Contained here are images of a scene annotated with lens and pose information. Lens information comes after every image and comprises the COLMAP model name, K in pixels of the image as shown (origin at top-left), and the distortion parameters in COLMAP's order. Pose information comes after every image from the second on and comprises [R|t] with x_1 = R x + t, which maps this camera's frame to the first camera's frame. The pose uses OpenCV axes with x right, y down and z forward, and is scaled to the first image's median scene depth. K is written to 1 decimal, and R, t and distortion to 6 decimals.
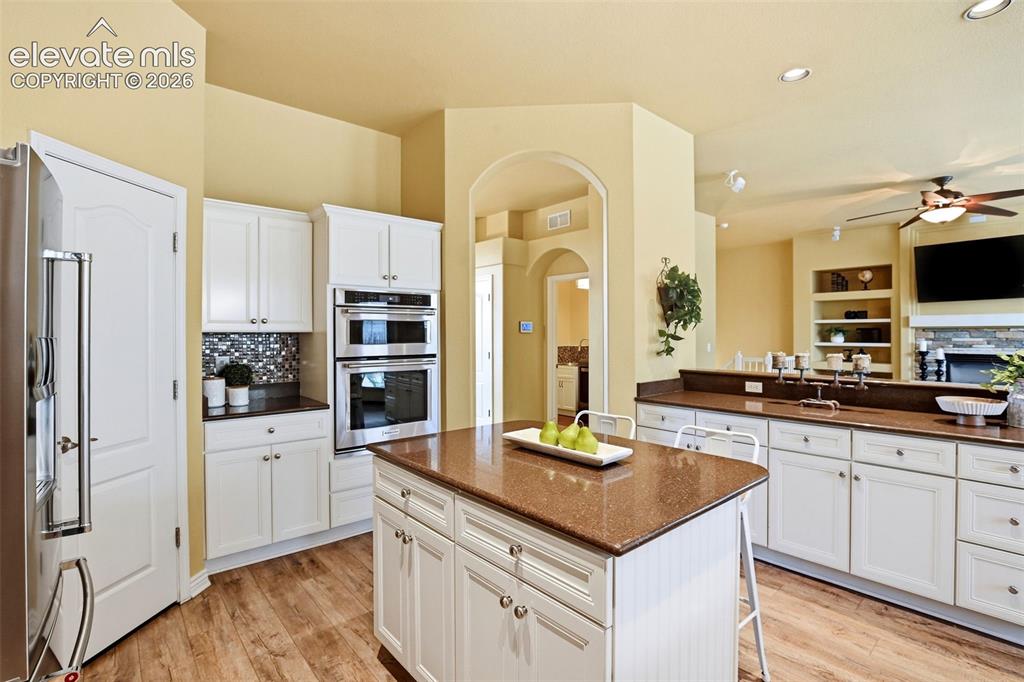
lens RADIAL K [[481.4, 0, 520.6], [0, 481.4, 332.3], [0, 0, 1]] dist [-0.029143, 0.004680]
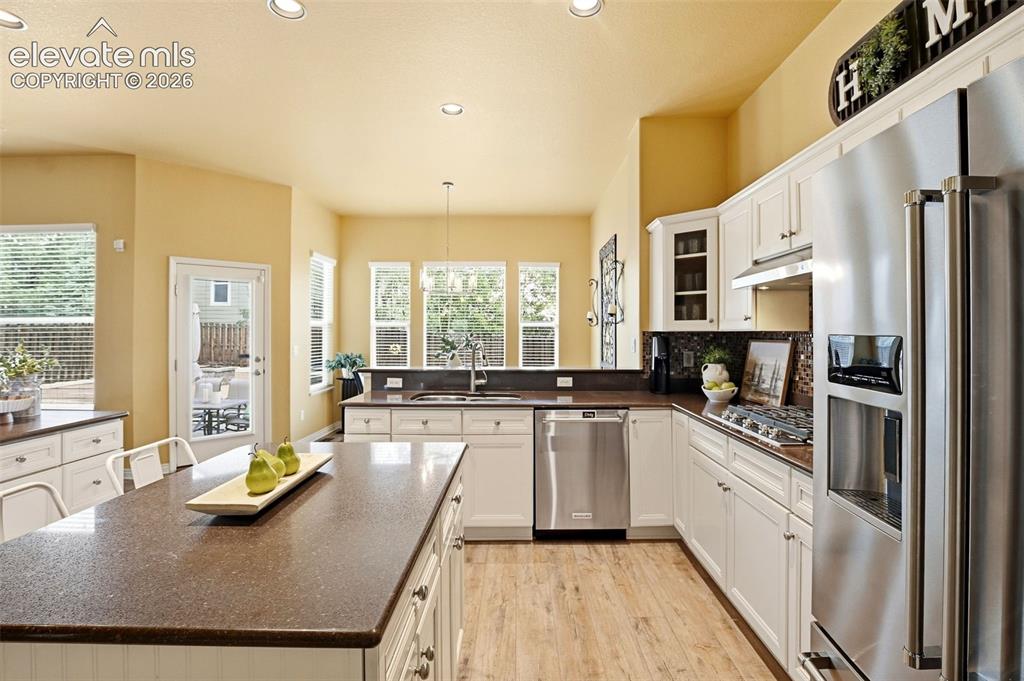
lens RADIAL K [[481.4, 0, 520.6], [0, 481.4, 331.8], [0, 0, 1]] dist [-0.029143, 0.004680]
pose [[-0.744240, 0.002493, 0.667907, -0.211261], [0.000789, 0.999996, -0.002853, 0.001470], [-0.667911, -0.001597, -0.744239, 0.391774]]
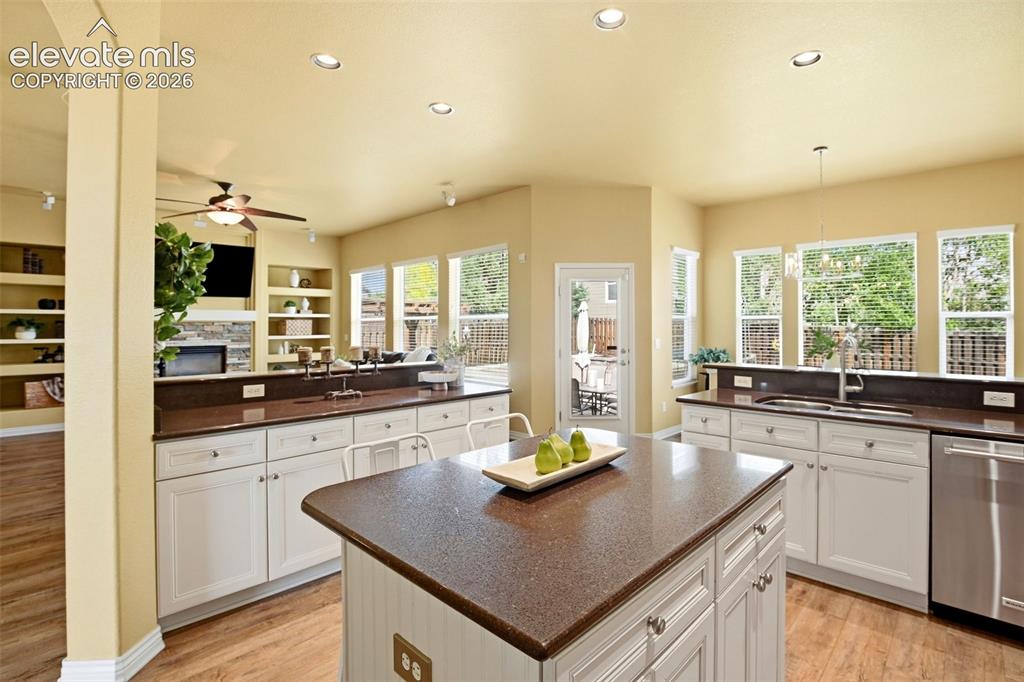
lens RADIAL K [[485.9, 0, 523.8], [0, 485.9, 323.9], [0, 0, 1]] dist [-0.036980, 0.006923]
pose [[-0.080800, 0.006667, 0.996708, -0.216087], [-0.000876, 0.999977, -0.006760, 0.001888], [-0.996730, -0.001419, -0.080793, 0.339308]]
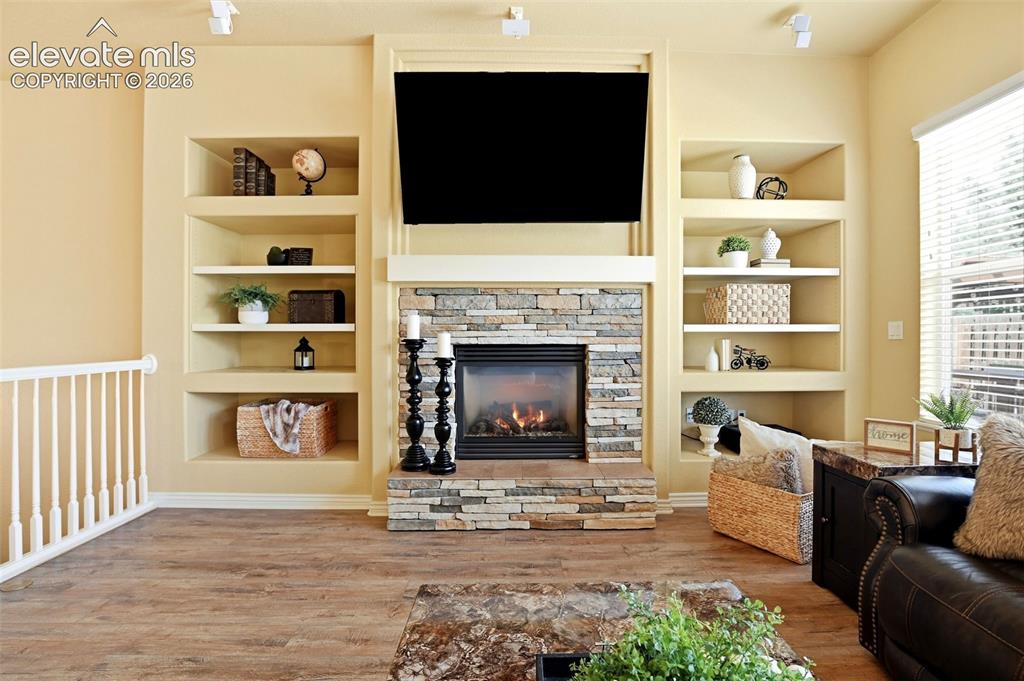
lens RADIAL K [[481.4, 0, 520.6], [0, 481.4, 331.8], [0, 0, 1]] dist [-0.029143, 0.004680]
pose [[0.646001, 0.001179, 0.763336, 0.667531], [-0.003911, 0.999991, 0.001765, 0.036123], [-0.763327, -0.004126, 0.645999, 0.739765]]
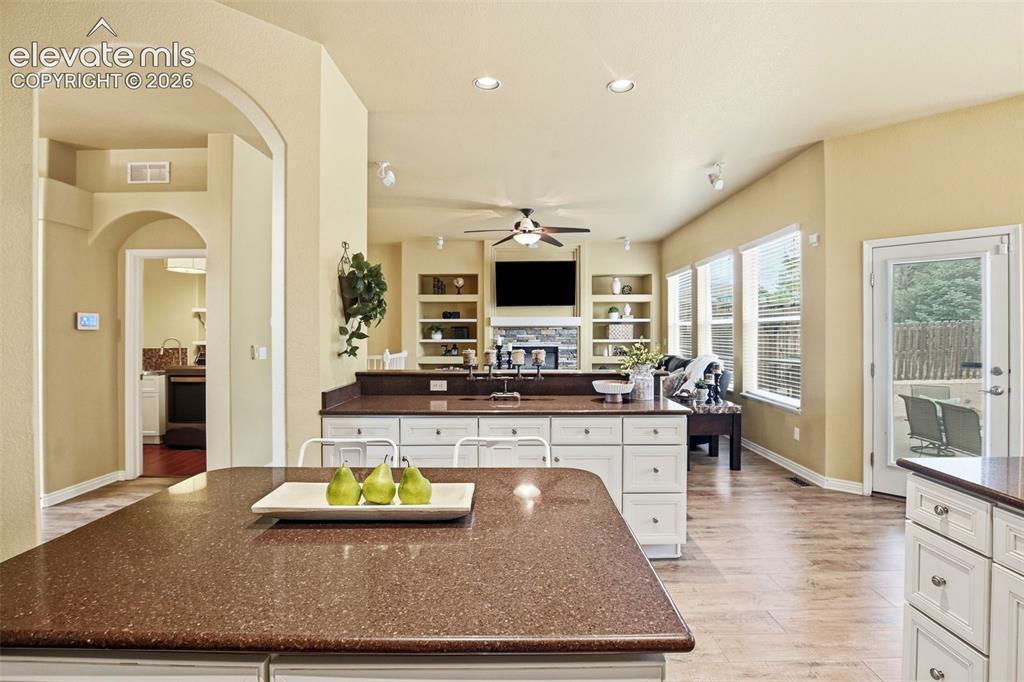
lens RADIAL K [[481.4, 0, 520.6], [0, 481.4, 332.3], [0, 0, 1]] dist [-0.029143, 0.004680]
pose [[0.662156, -0.001535, 0.749365, -0.079835], [-0.001601, 0.999993, 0.003462, 0.000739], [-0.749364, -0.003492, 0.662149, 0.123858]]
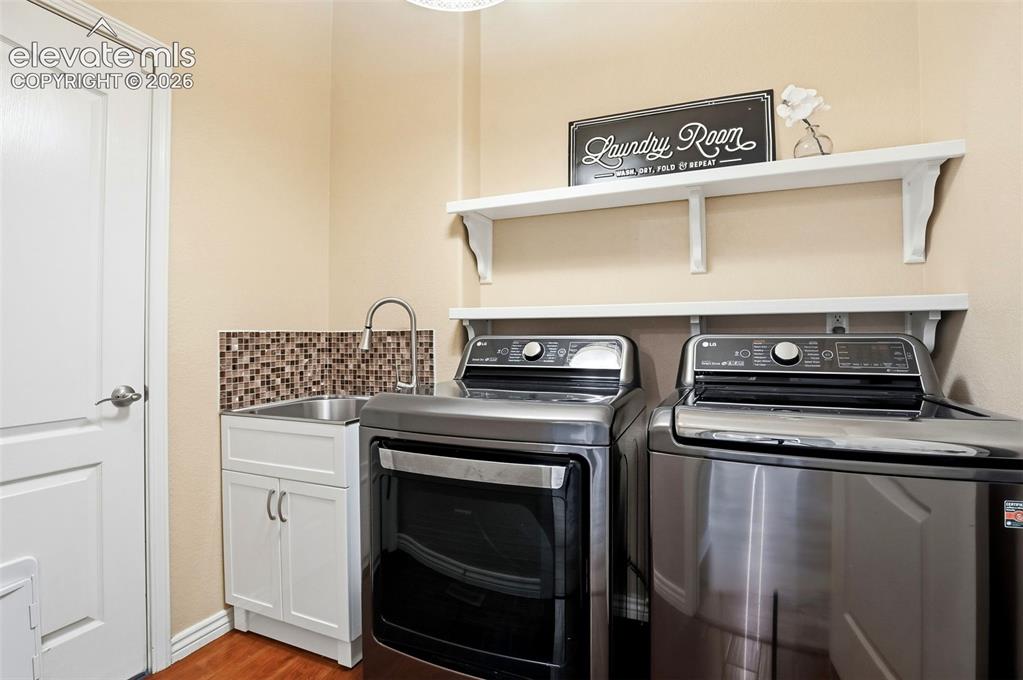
lens RADIAL K [[480.9, 0, 520.1], [0, 480.9, 331.3], [0, 0, 1]] dist [-0.029143, 0.004680]
pose [[0.901789, 0.002797, 0.432167, 0.116730], [0.000098, 0.999978, -0.006677, 0.040869], [-0.432176, 0.006063, 0.901769, 0.990252]]
